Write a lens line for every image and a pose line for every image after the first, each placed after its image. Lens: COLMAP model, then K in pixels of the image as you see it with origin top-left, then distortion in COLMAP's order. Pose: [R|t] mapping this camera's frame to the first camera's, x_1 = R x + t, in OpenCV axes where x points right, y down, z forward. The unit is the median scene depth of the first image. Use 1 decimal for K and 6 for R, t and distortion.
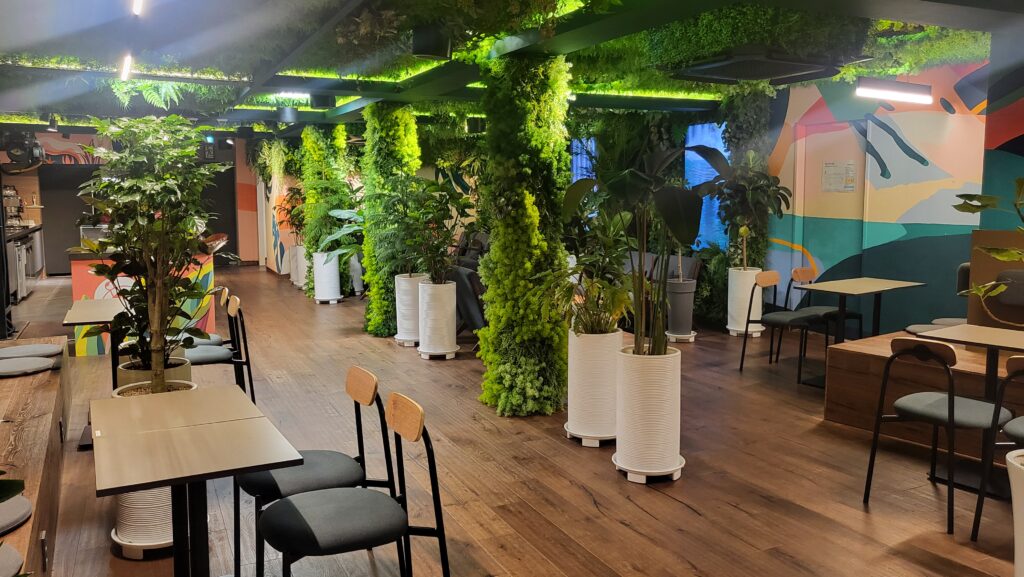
lens RADIAL K [[771.2, 0, 514.9], [0, 771.2, 288.5], [0, 0, 1]] dist [-0.000566, 0.001499]
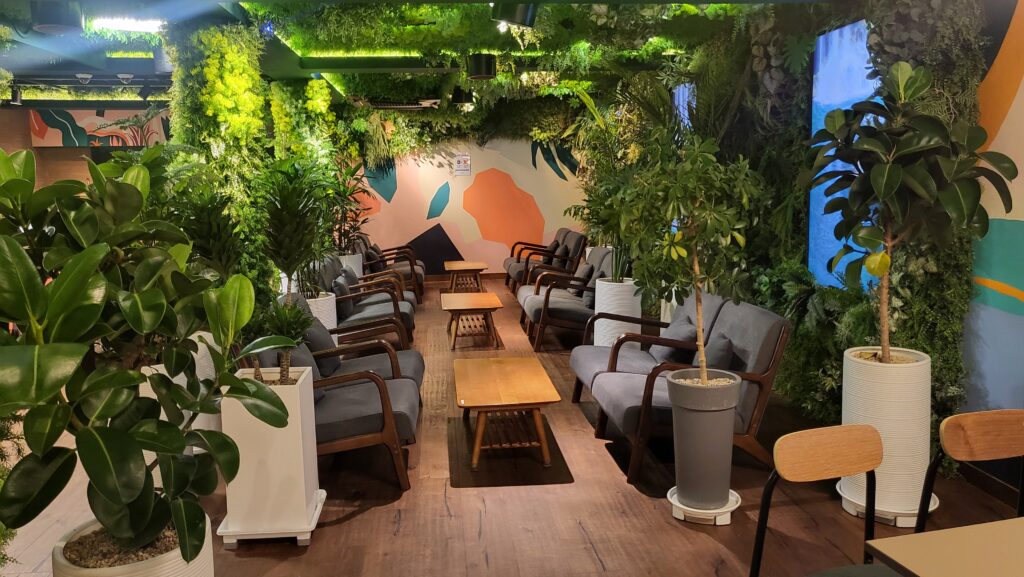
lens RADIAL K [[771.2, 0, 508.1], [0, 771.2, 283.2], [0, 0, 1]] dist [-0.000566, 0.001499]
pose [[0.939666, 0.037681, -0.340012, 0.192526], [-0.031145, 0.999211, 0.024662, -0.053130], [0.340673, -0.012584, 0.940098, 0.422718]]
